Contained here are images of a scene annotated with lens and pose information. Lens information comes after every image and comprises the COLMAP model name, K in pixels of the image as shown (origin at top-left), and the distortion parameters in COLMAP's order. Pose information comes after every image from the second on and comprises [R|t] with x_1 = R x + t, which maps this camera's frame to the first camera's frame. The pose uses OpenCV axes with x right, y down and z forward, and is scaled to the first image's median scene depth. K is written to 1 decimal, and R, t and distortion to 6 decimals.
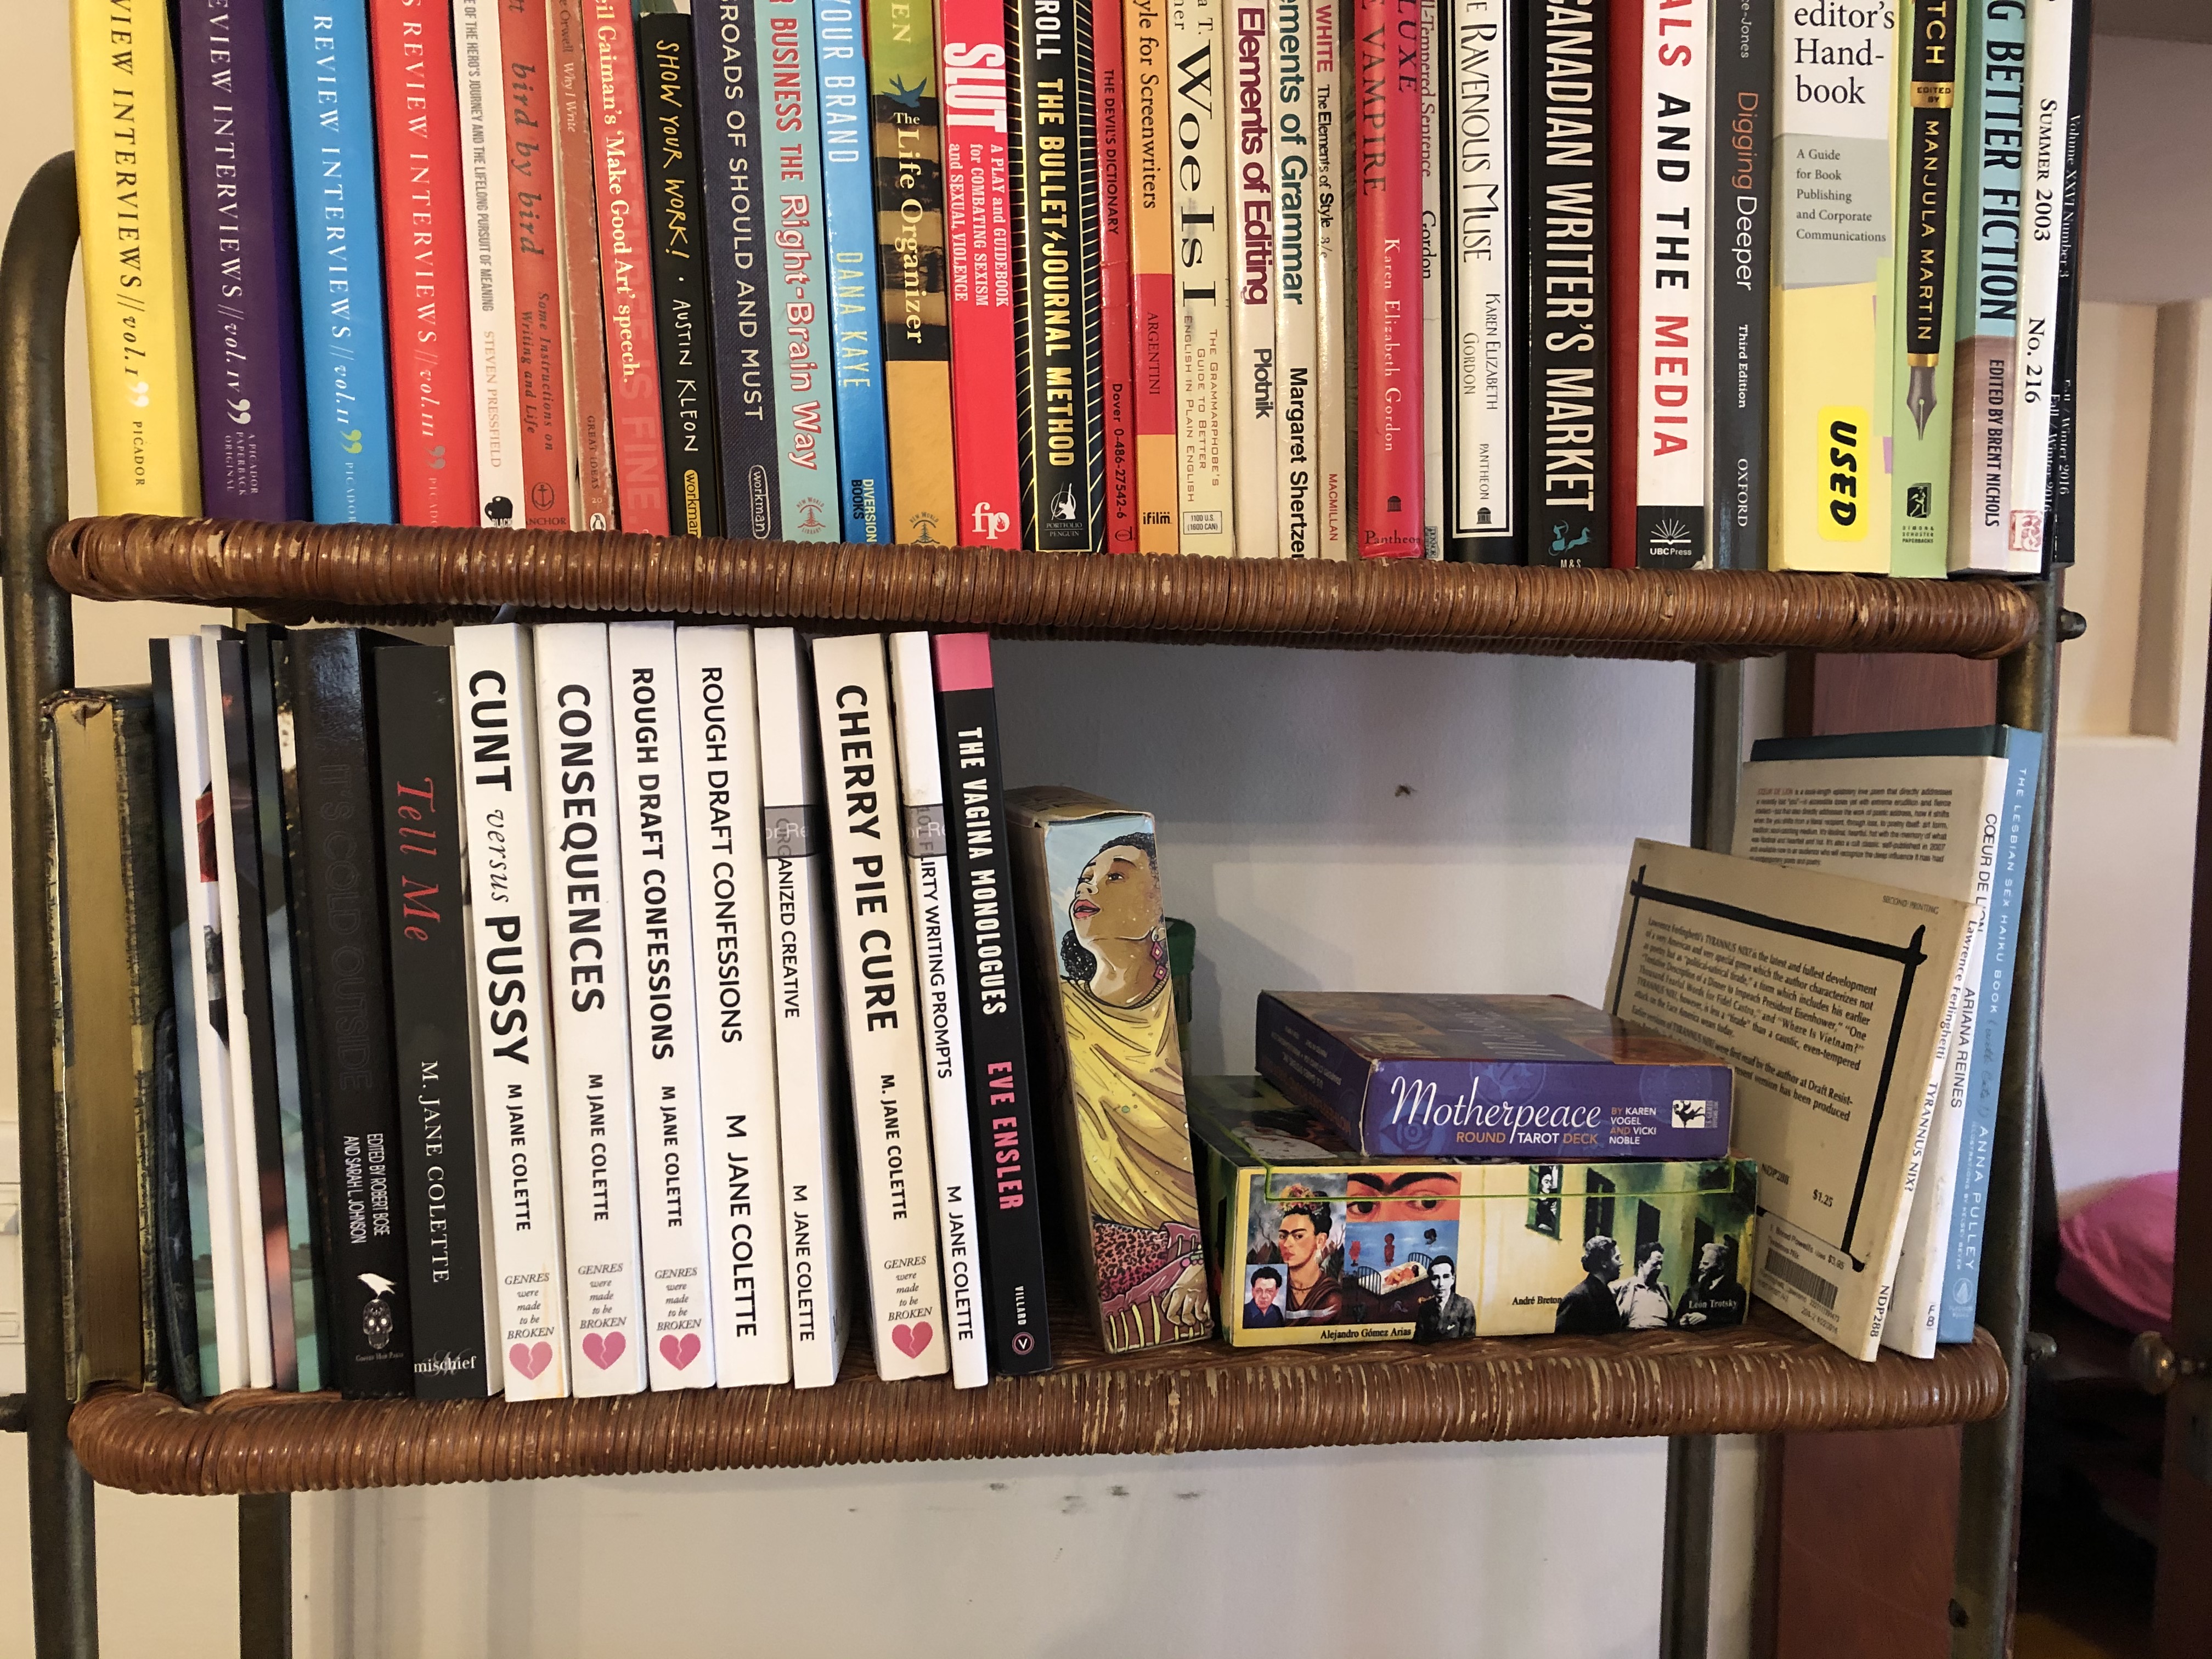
lens RADIAL K [[1814.4, 0, 1110.8], [0, 1814.4, 829.6], [0, 0, 1]] dist [-0.006568, -0.000656]
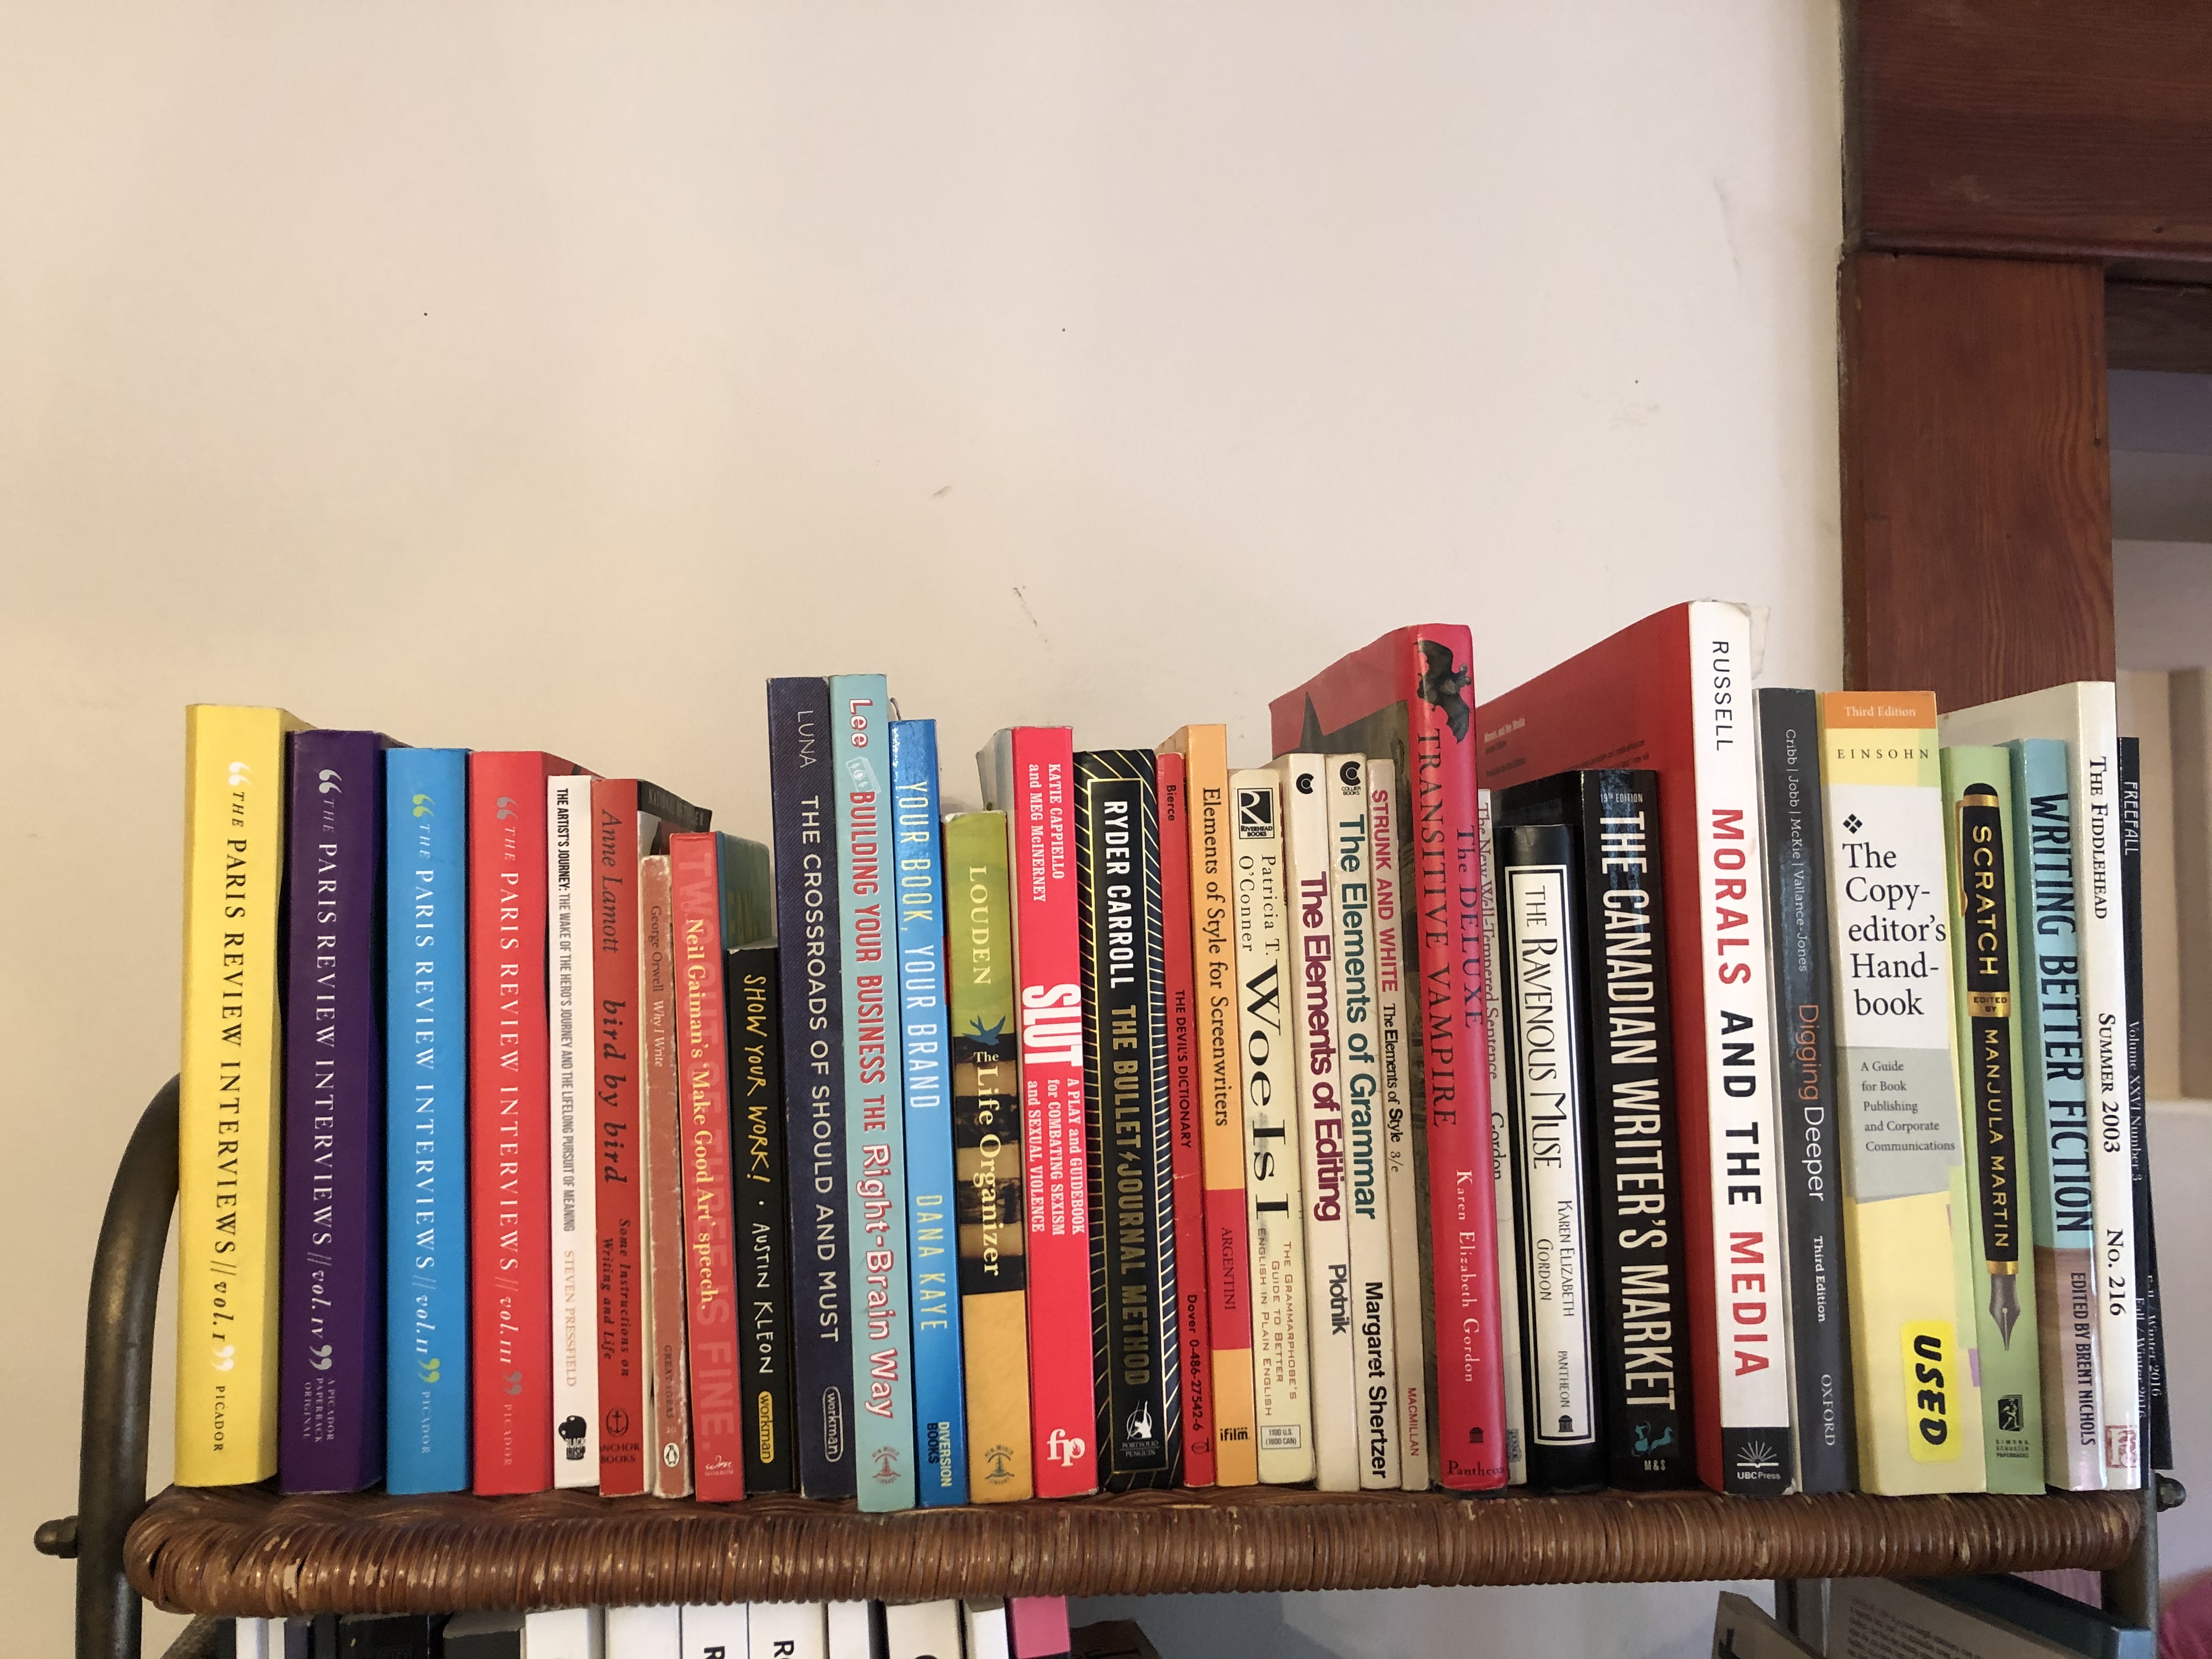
lens RADIAL K [[1814.4, 0, 1101.6], [0, 1814.4, 830.4], [0, 0, 1]] dist [-0.006568, -0.000656]
pose [[0.999799, -0.007642, -0.018559, -0.026119], [0.004378, 0.985453, -0.169891, -0.334347], [0.019587, 0.169776, 0.985288, -0.030791]]
